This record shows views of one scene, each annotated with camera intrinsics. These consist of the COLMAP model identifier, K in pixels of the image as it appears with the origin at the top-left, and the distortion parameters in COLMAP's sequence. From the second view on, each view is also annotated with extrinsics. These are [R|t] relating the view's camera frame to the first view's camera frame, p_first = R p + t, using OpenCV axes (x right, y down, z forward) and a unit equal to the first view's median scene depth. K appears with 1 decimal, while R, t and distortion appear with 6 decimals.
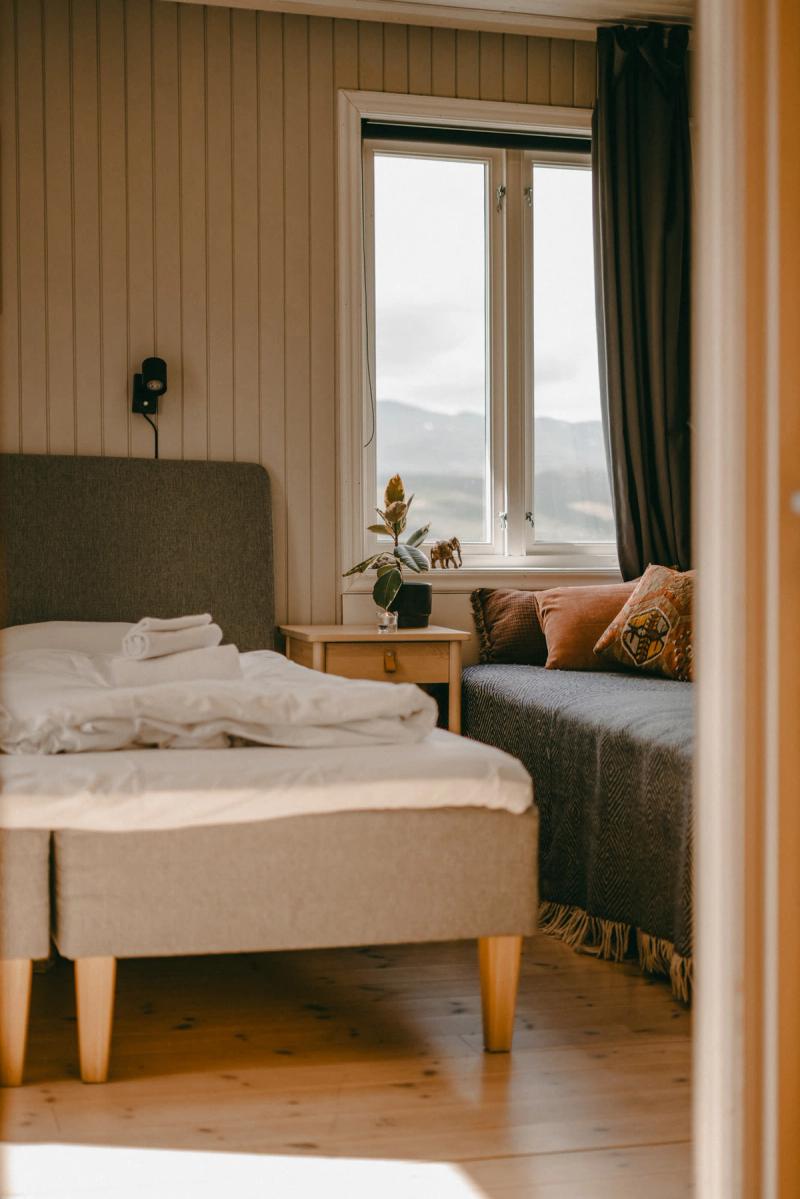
lens RADIAL K [[1916.4, 0, 400.0], [0, 1916.4, 599.5], [0, 0, 1]] dist [-0.066890, -0.034695]
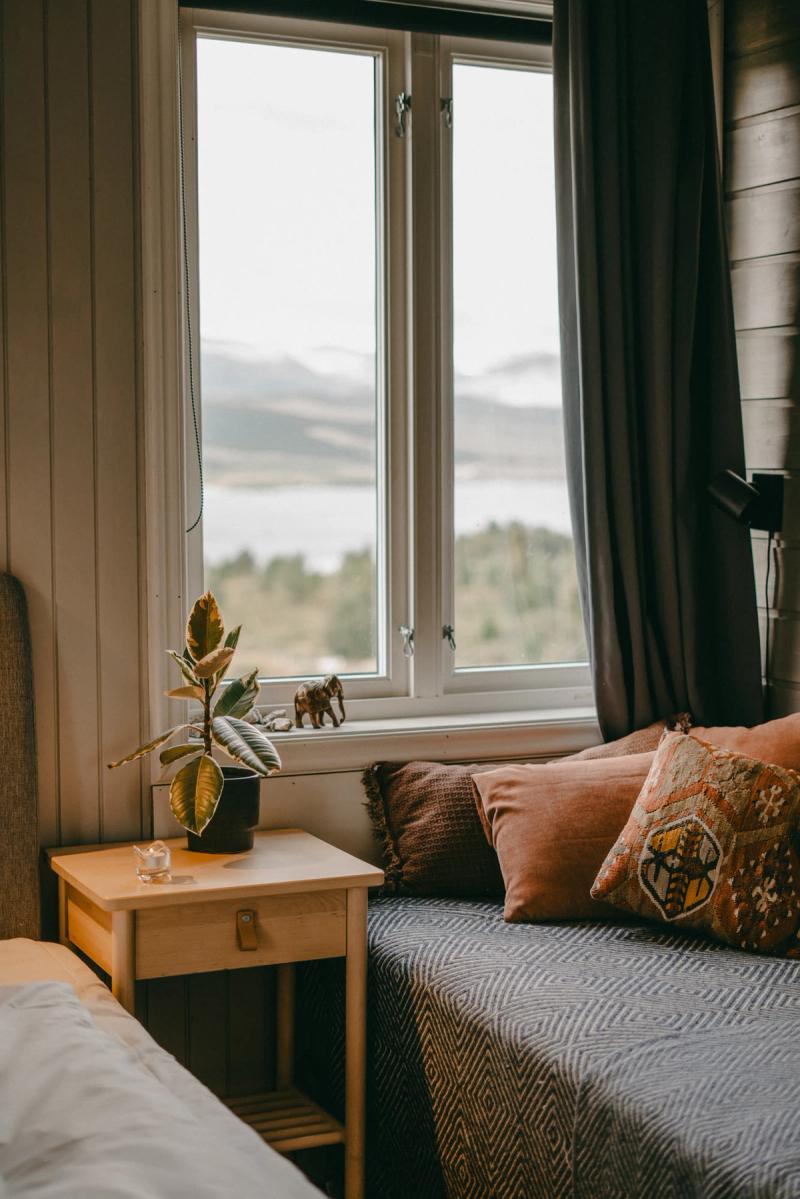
lens RADIAL K [[1916.4, 0, 400.0], [0, 1916.4, 599.5], [0, 0, 1]] dist [-0.066890, -0.034695]
pose [[0.990304, -0.008092, 0.138683, -0.036665], [0.003346, 0.999402, 0.034421, -0.081955], [-0.138879, -0.033623, 0.989738, 0.421360]]
